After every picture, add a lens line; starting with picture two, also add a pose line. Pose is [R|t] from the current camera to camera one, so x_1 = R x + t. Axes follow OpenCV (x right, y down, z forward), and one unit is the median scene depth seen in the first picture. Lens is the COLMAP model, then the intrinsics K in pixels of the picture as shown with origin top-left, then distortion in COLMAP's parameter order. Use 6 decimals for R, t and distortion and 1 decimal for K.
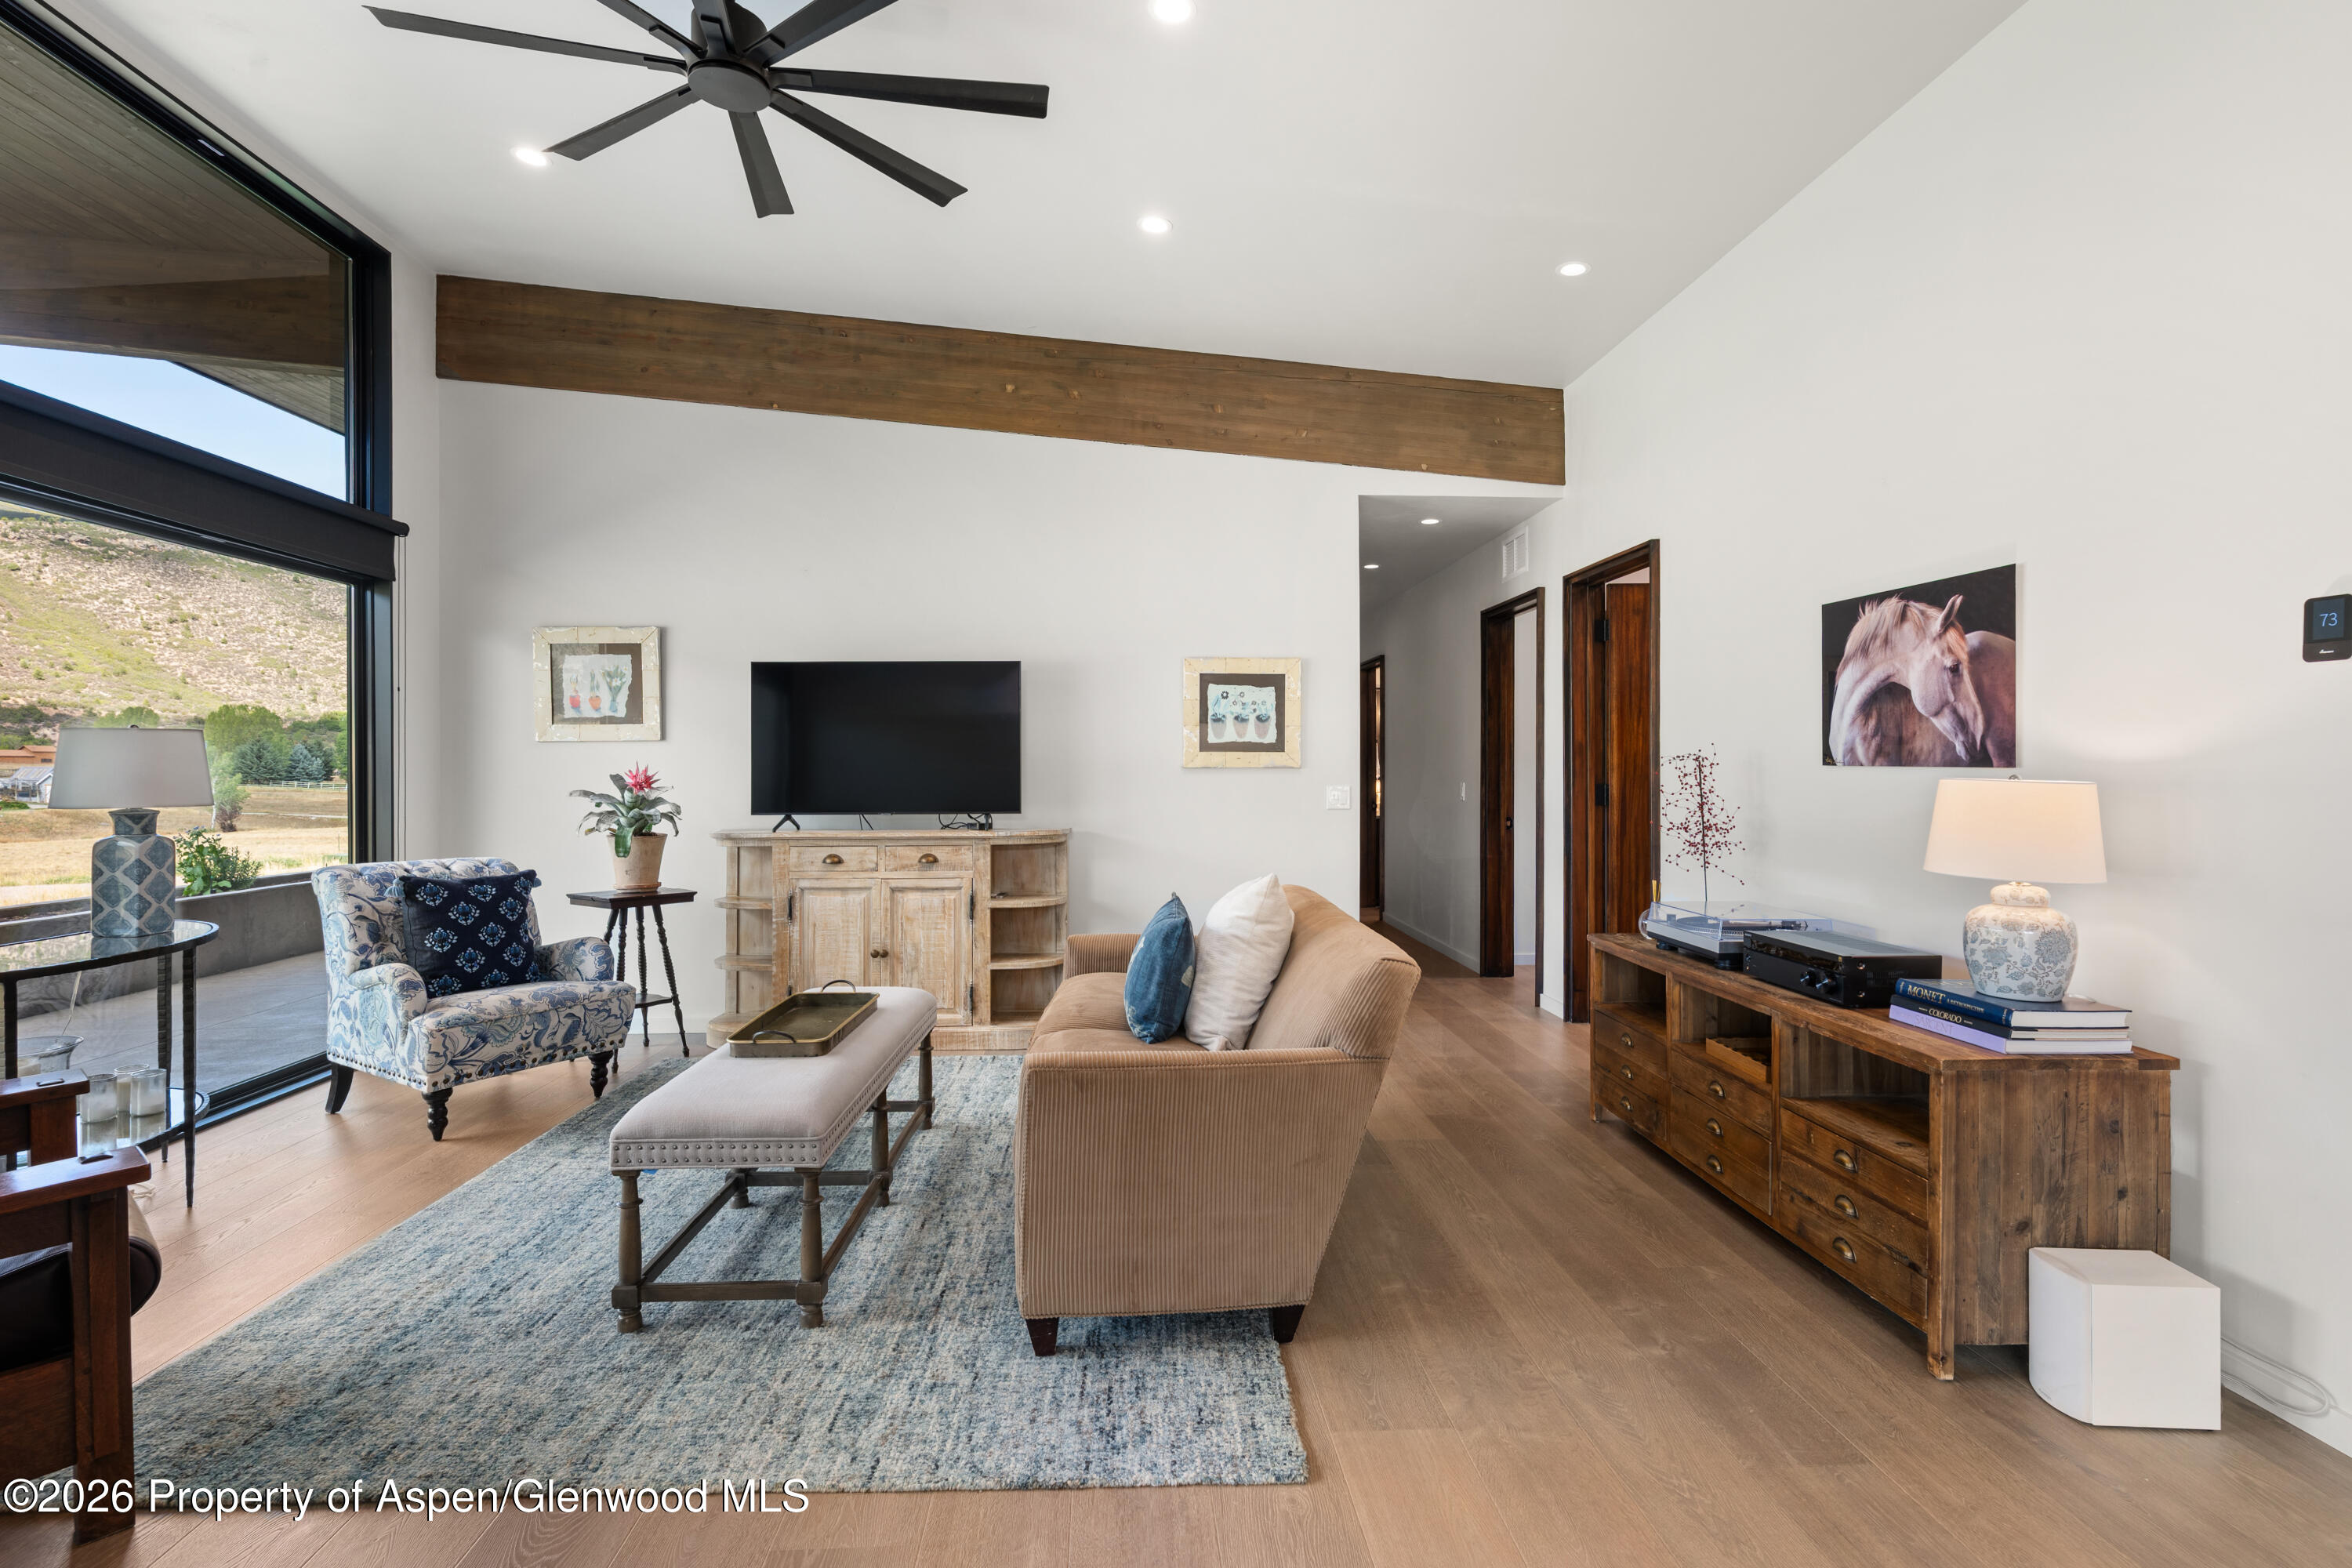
lens RADIAL K [[1127.7, 0, 1175.4], [0, 1127.7, 768.7], [0, 0, 1]] dist [0.000282, 0.000660]
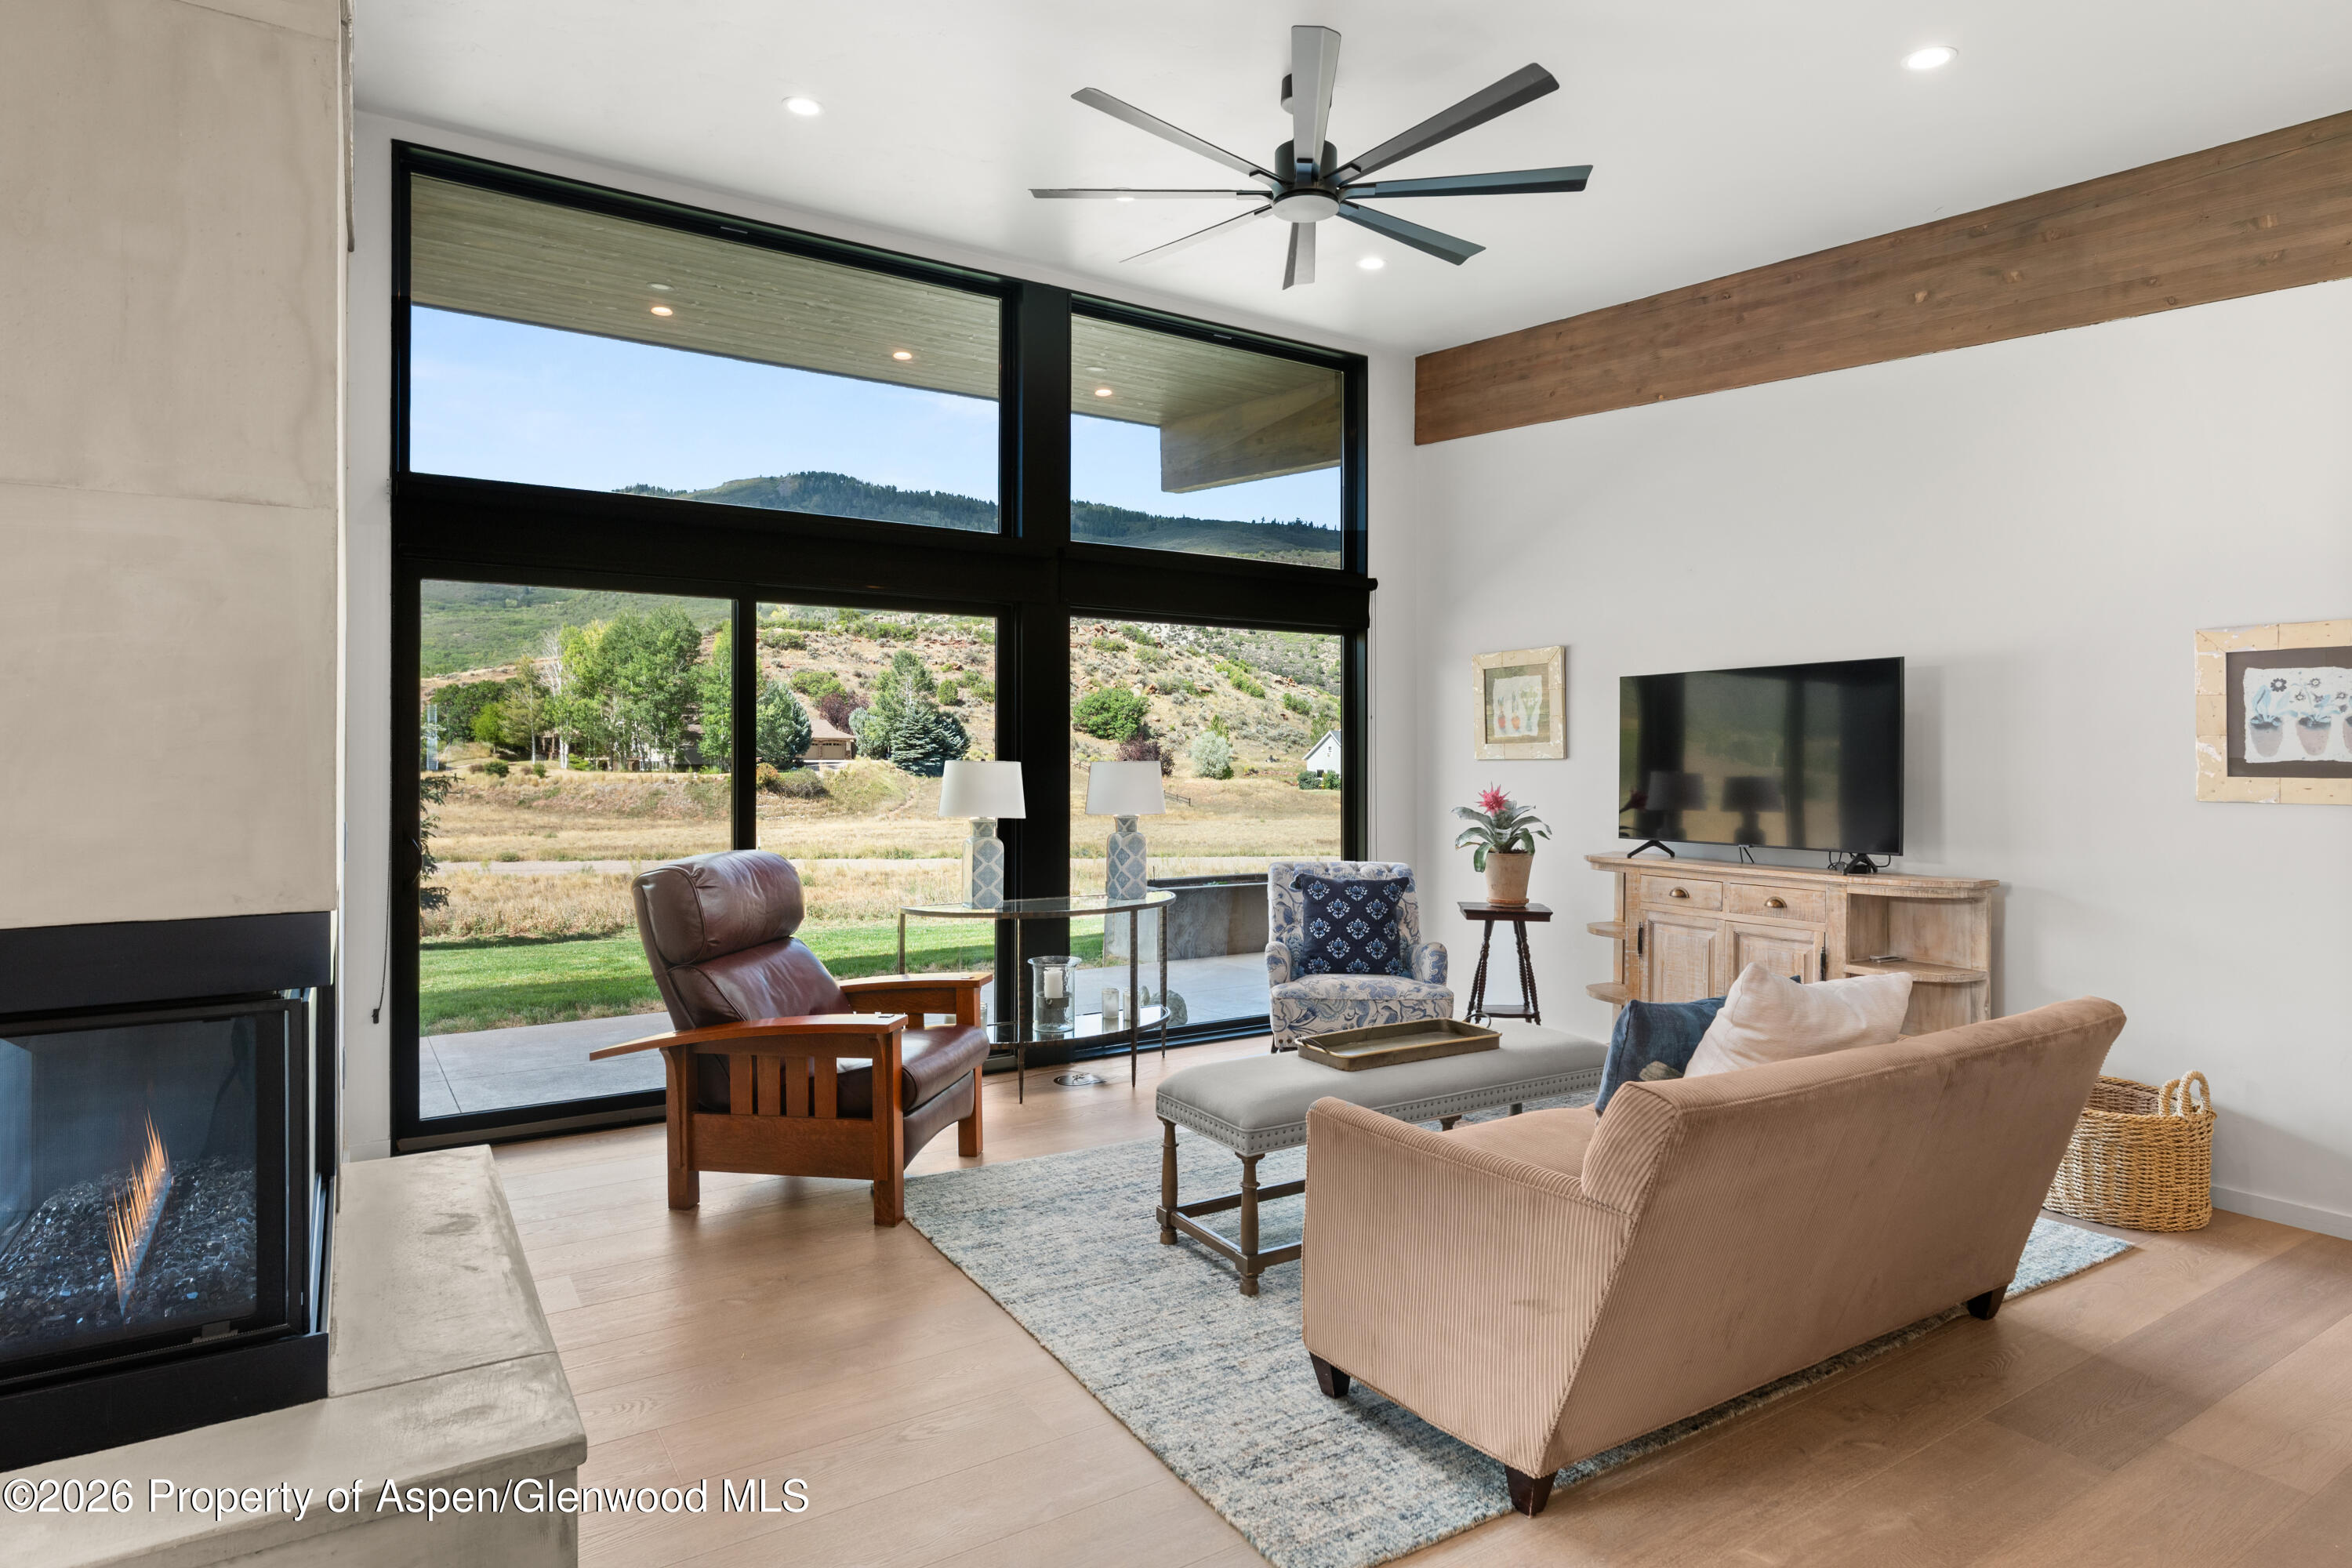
lens RADIAL K [[1280.5, 0, 1170.8], [0, 1280.5, 756.3], [0, 0, 1]] dist [0.001491, 0.000184]
pose [[0.485600, -0.000011, -0.874181, 0.478333], [-0.002285, 0.999997, -0.001282, -0.032128], [0.874178, 0.002620, 0.485598, 0.180149]]
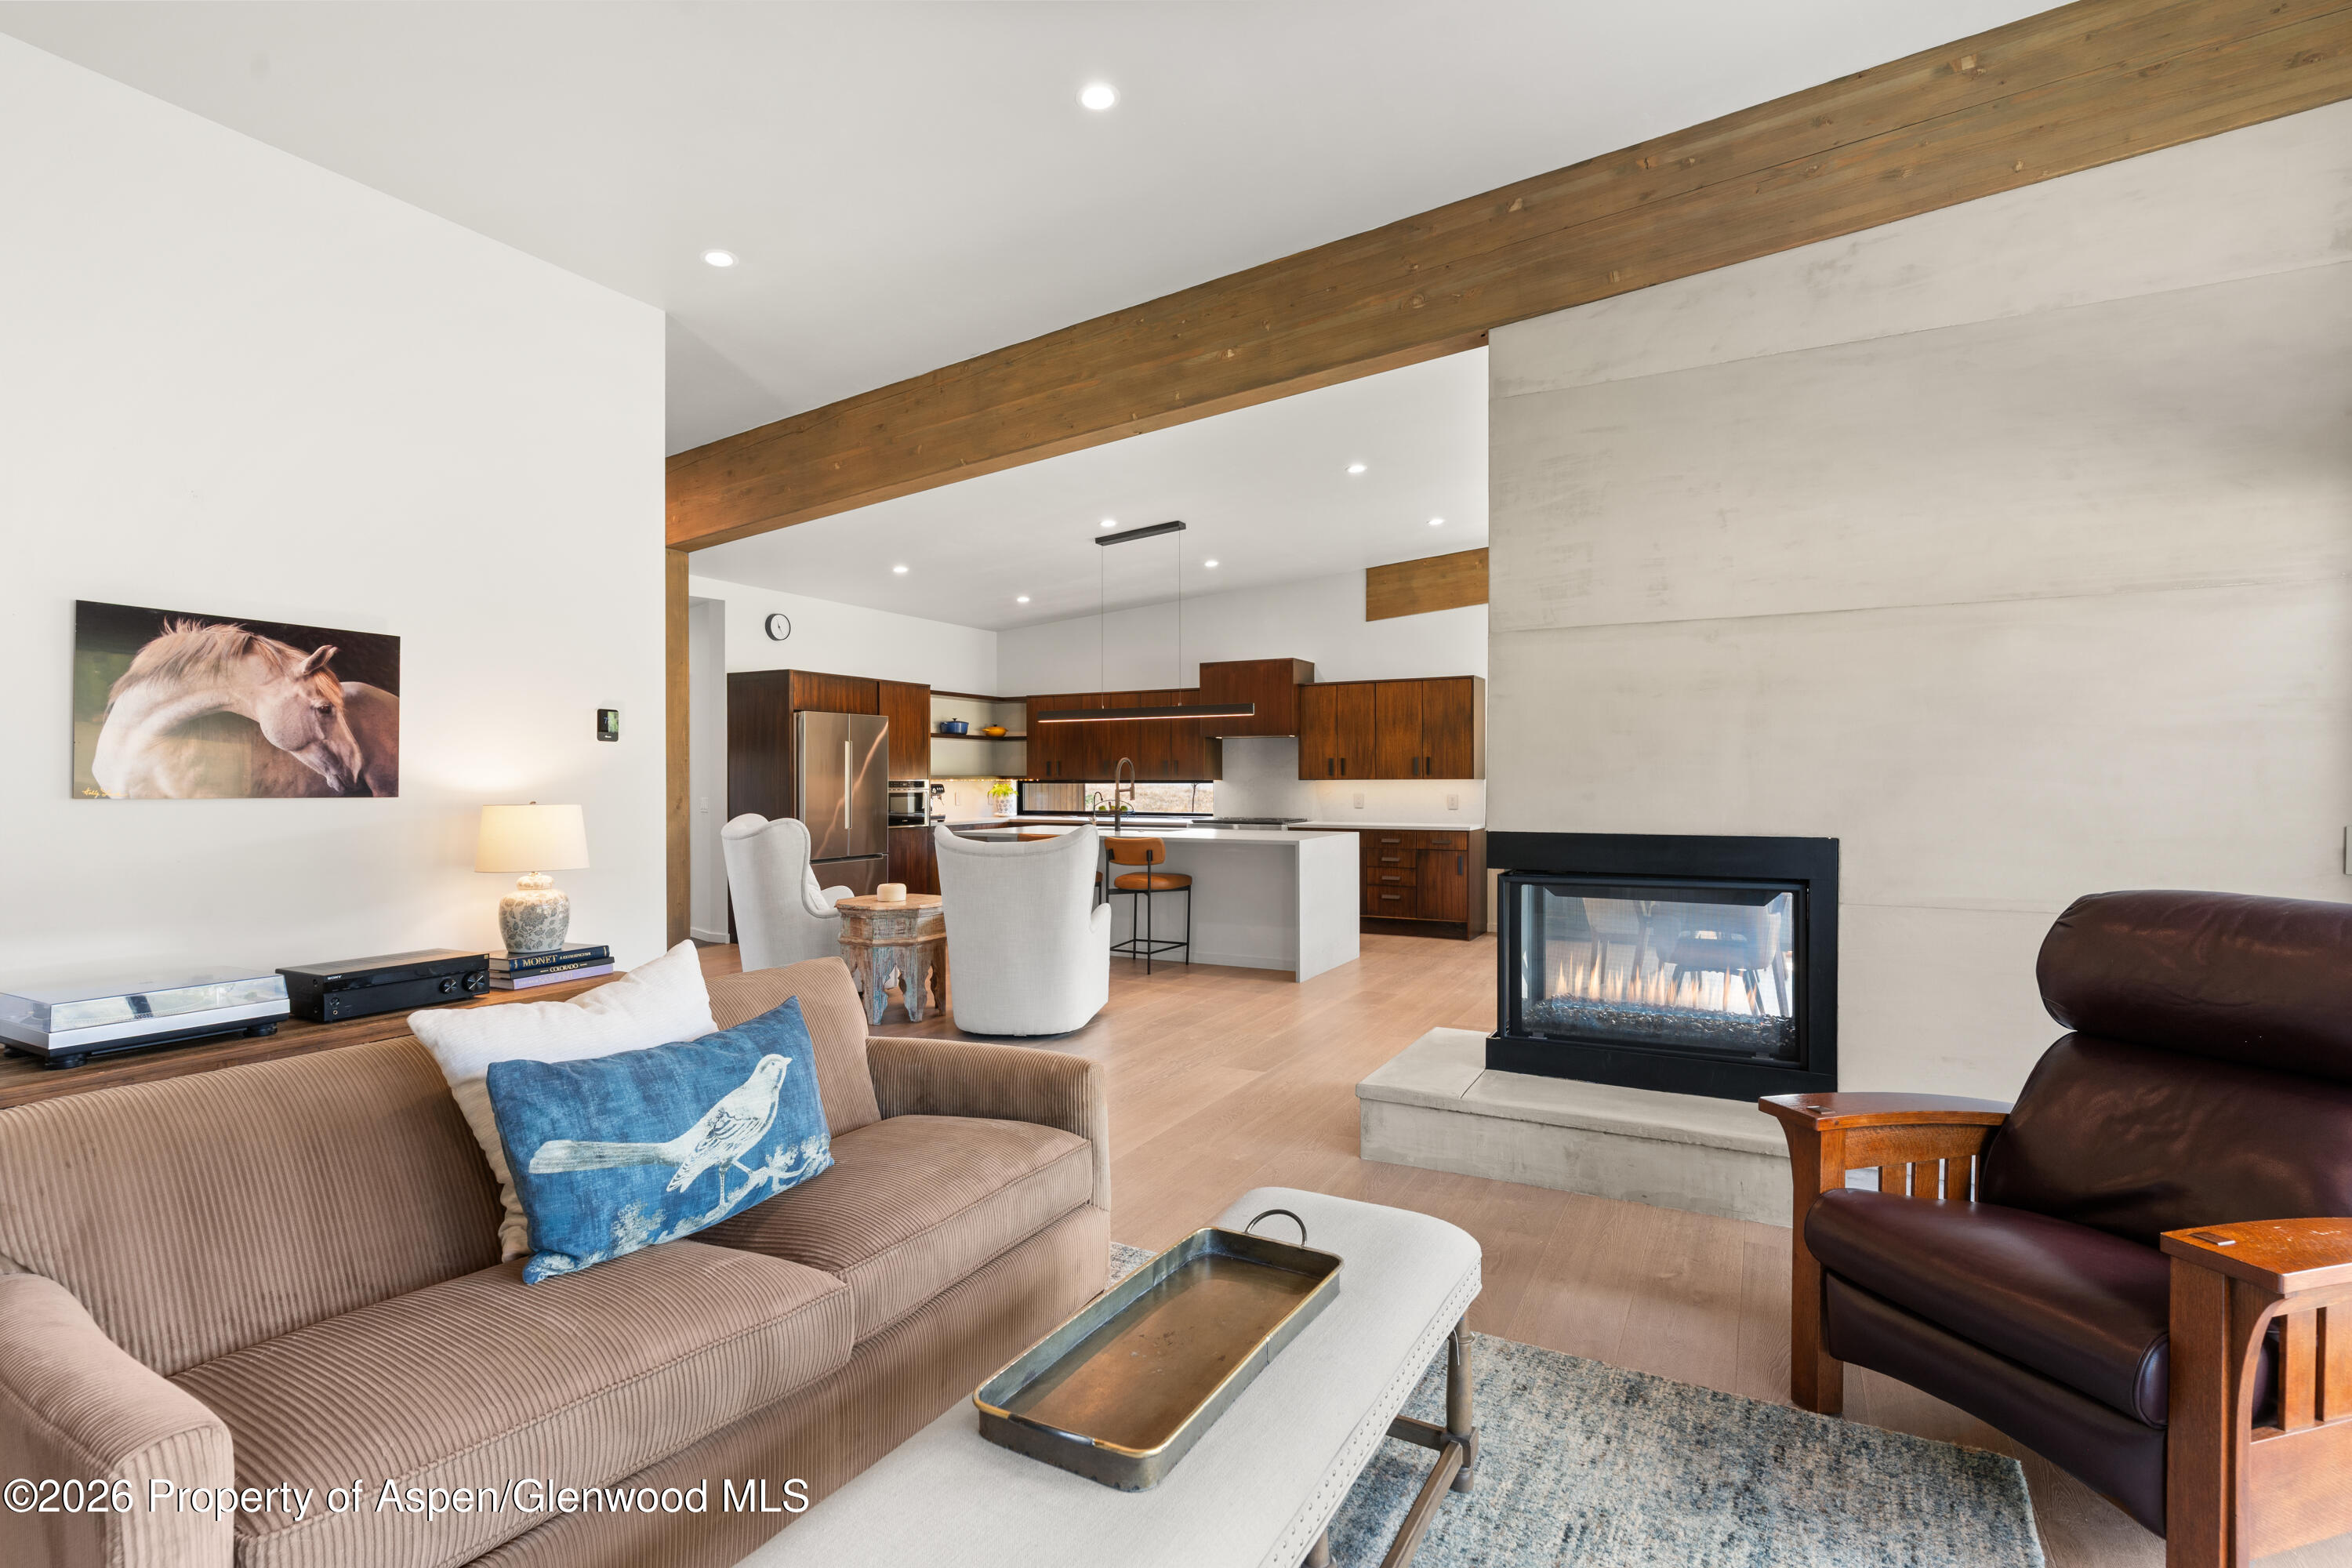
lens RADIAL K [[1122.5, 0, 1177.0], [0, 1122.5, 783.8], [0, 0, 1]] dist [0.002212, 0.000681]
pose [[-0.852454, 0.001236, 0.522801, -0.449654], [0.003750, 0.999986, 0.003750, -0.011782], [-0.522789, 0.005158, -0.852447, 1.099090]]
